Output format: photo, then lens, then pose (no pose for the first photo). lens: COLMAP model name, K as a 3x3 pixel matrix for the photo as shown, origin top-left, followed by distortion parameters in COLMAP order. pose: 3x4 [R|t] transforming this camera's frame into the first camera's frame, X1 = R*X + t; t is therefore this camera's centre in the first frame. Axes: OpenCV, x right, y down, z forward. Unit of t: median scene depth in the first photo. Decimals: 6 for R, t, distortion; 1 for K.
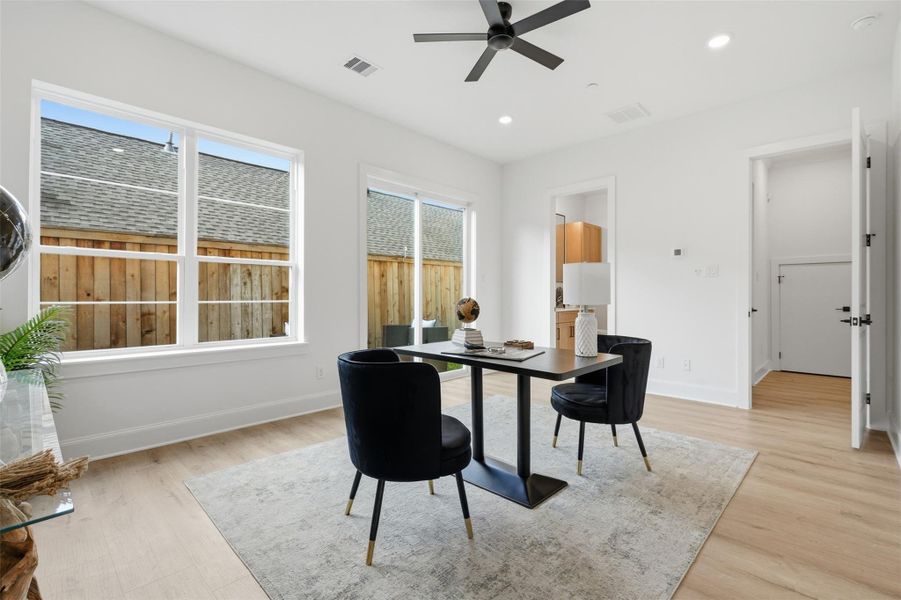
lens RADIAL K [[405.5, 0, 456.0], [0, 405.5, 293.6], [0, 0, 1]] dist [0.004707, 0.000245]
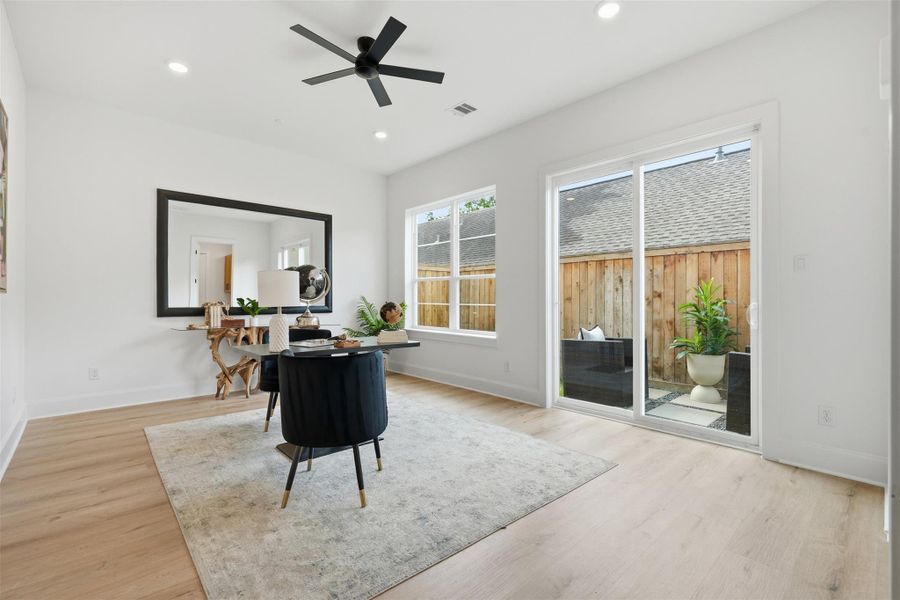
lens RADIAL K [[405.1, 0, 453.4], [0, 405.1, 301.7], [0, 0, 1]] dist [0.004707, 0.000245]
pose [[-0.067638, 0.005793, -0.997693, 0.739050], [0.001698, 0.999982, 0.005691, 0.000697], [0.997709, -0.001309, -0.067646, 0.805970]]
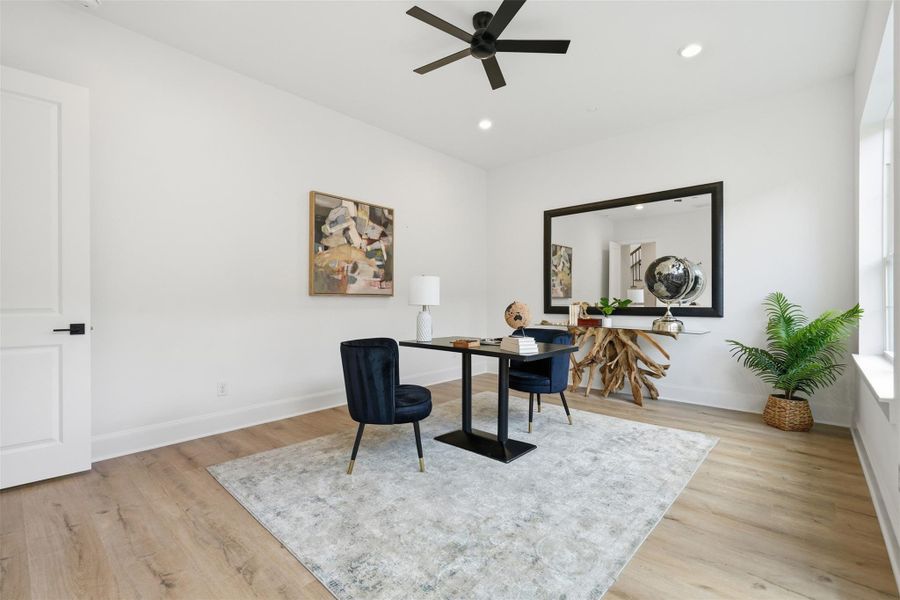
lens RADIAL K [[405.1, 0, 446.9], [0, 405.1, 301.5], [0, 0, 1]] dist [0.004707, 0.000245]
pose [[-0.999811, 0.002456, -0.019266, 0.125105], [0.002403, 0.999993, 0.002761, 0.002202], [0.019273, 0.002714, -0.999811, 1.251017]]
